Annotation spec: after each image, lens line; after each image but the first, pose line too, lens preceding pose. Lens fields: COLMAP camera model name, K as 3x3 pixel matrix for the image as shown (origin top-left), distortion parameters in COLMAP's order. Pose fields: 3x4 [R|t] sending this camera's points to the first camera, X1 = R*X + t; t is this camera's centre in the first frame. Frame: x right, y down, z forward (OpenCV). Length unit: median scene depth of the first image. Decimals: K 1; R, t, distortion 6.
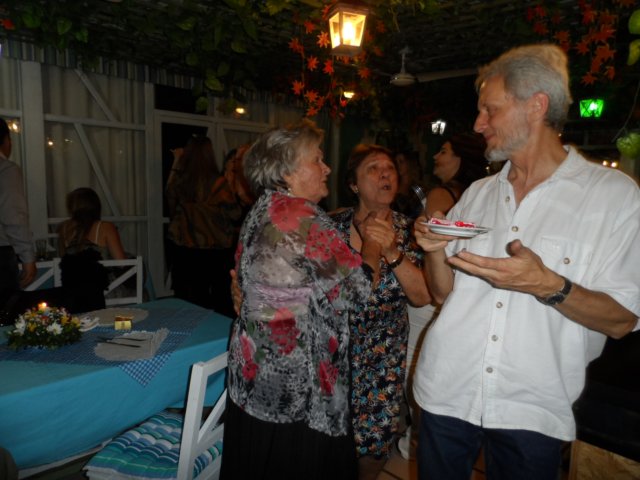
lens RADIAL K [[489.7, 0, 318.1], [0, 489.7, 237.7], [0, 0, 1]] dist [-0.005060, 0.007777]
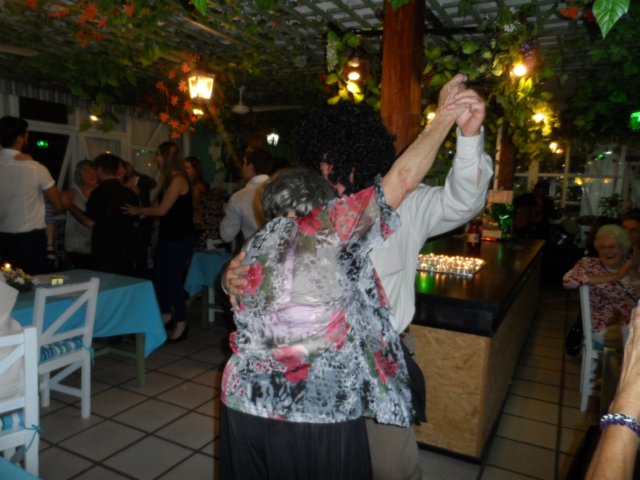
lens RADIAL K [[489.7, 0, 318.1], [0, 489.7, 237.7], [0, 0, 1]] dist [-0.005060, 0.007777]
pose [[0.952543, -0.028930, 0.303027, -0.039475], [0.028872, 0.999572, 0.004671, 0.027617], [-0.303032, 0.004299, 0.952971, -0.319278]]
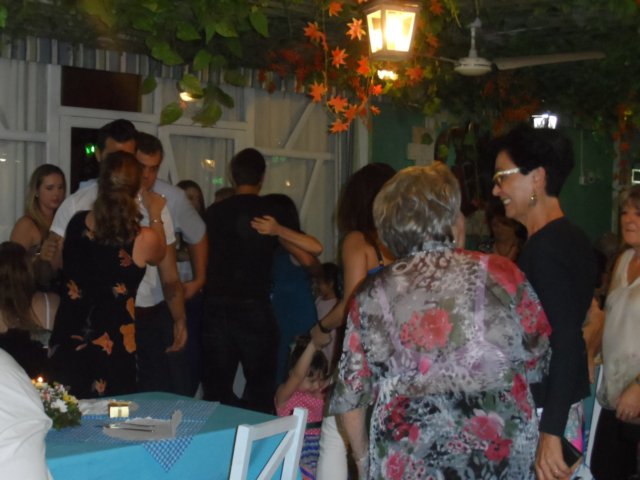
lens RADIAL K [[1111.0, 0, 320.0], [0, 1111.0, 240.0], [0, 0, 1]] dist [-0.208814, -0.057550]
pose [[0.999905, -0.010059, 0.009477, -0.040095], [0.010898, 0.995599, -0.093078, 0.032346], [-0.008499, 0.093172, 0.995614, -0.377862]]
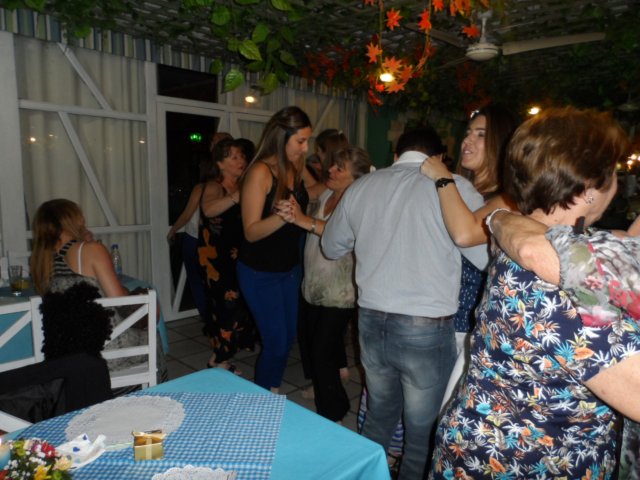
lens RADIAL K [[489.7, 0, 318.1], [0, 489.7, 237.7], [0, 0, 1]] dist [-0.005060, 0.007777]
pose [[0.999731, -0.011670, 0.020031, -0.099942], [0.011499, 0.999897, 0.008635, -0.032604], [-0.020129, -0.008402, 0.999762, 0.205078]]
